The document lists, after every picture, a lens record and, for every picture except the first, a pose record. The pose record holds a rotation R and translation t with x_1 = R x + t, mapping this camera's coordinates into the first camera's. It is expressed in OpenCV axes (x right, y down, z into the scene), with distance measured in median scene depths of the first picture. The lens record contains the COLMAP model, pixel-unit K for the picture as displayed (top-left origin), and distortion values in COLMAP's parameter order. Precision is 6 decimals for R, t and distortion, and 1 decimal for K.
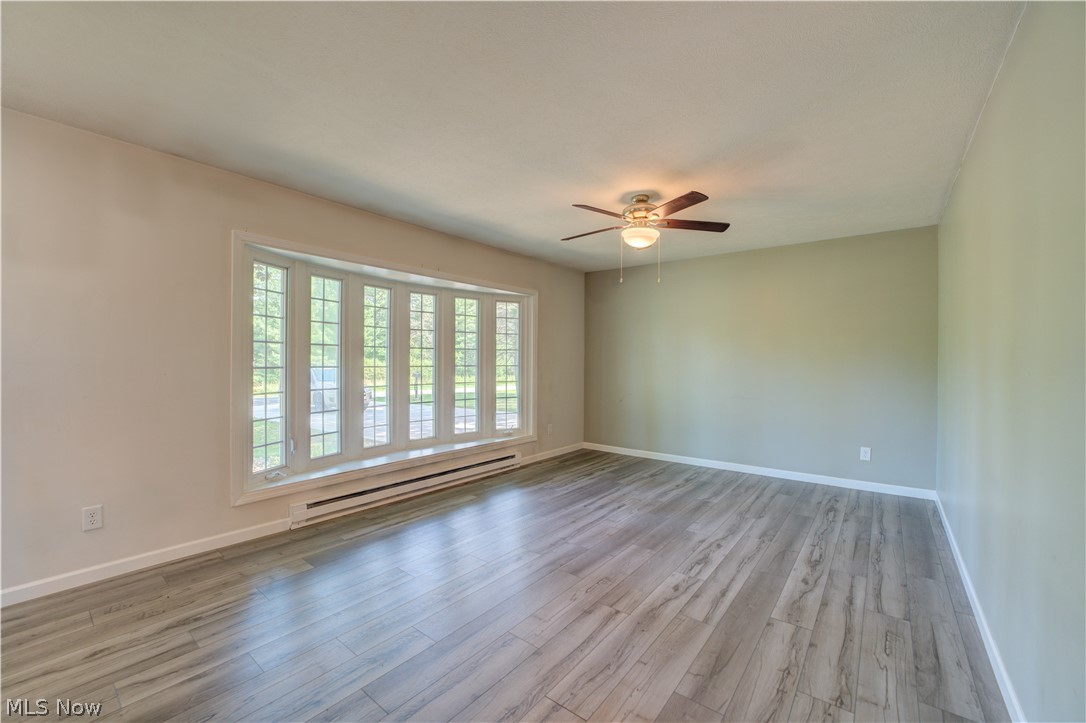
lens RADIAL K [[436.0, 0, 541.9], [0, 436.0, 365.5], [0, 0, 1]] dist [-0.033109, 0.005696]
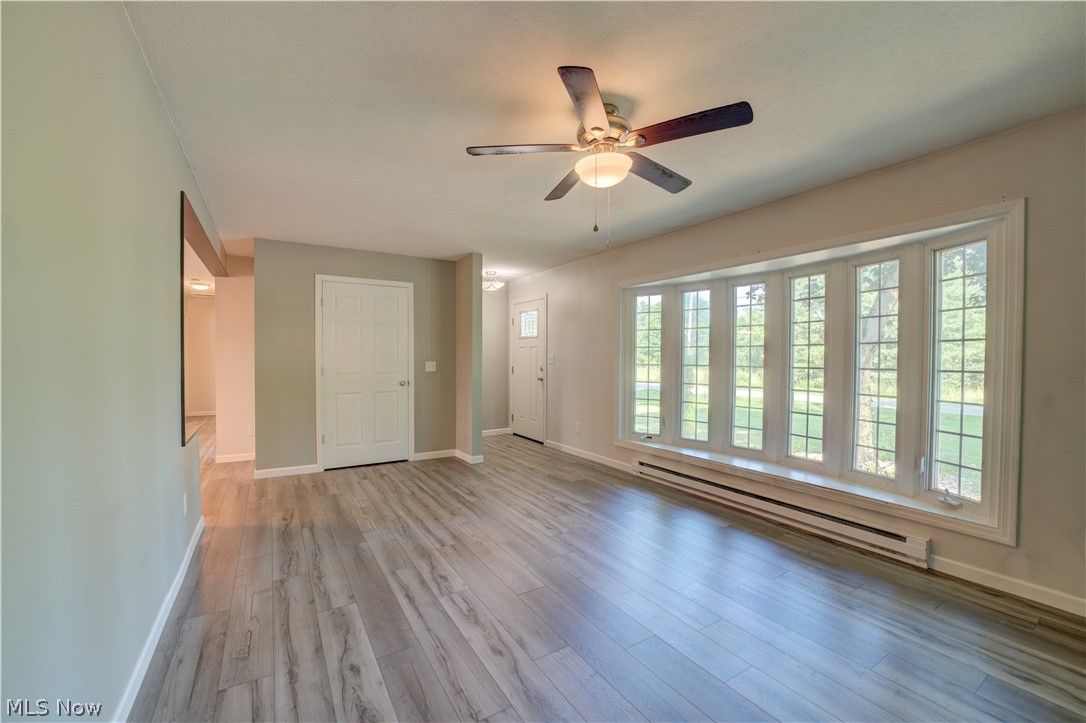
lens RADIAL K [[436.0, 0, 541.9], [0, 436.0, 365.5], [0, 0, 1]] dist [-0.033109, 0.005696]
pose [[-0.332166, 0.009594, -0.943172, 1.072571], [-0.018120, 0.999699, 0.016550, -0.011474], [0.943047, 0.022588, -0.331893, 1.384204]]
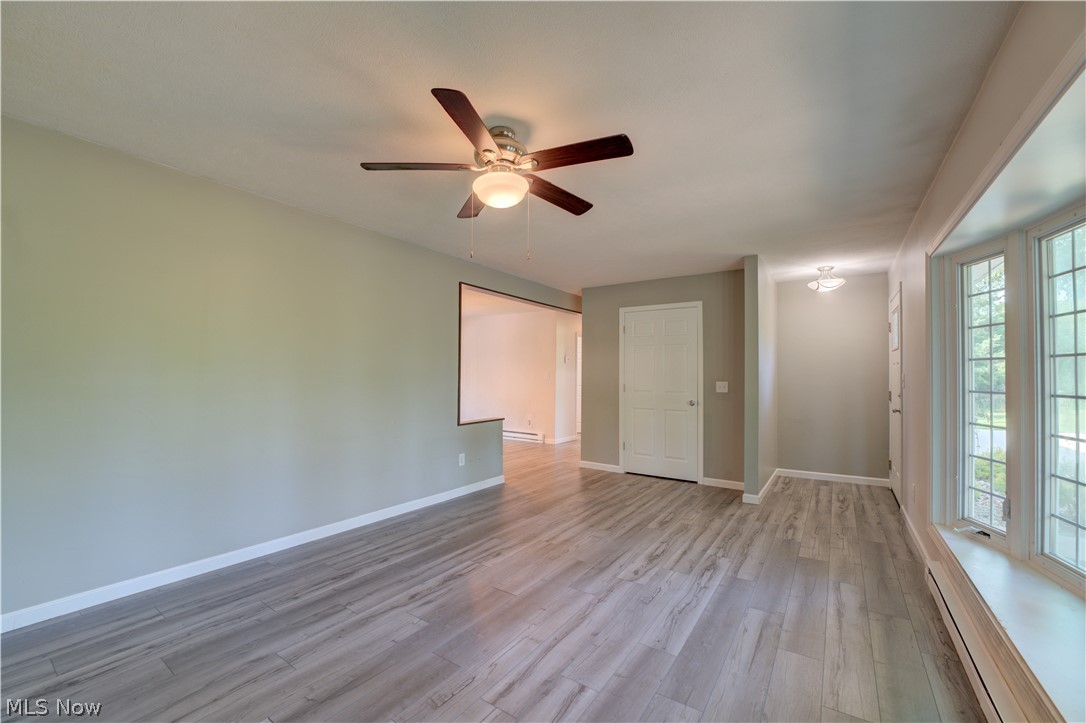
lens RADIAL K [[436.0, 0, 541.9], [0, 436.0, 365.5], [0, 0, 1]] dist [-0.033109, 0.005696]
pose [[-0.997281, -0.017026, -0.071696, 0.252956], [-0.016439, 0.999826, -0.008770, -0.027914], [0.071833, -0.007567, -0.997388, 2.035895]]
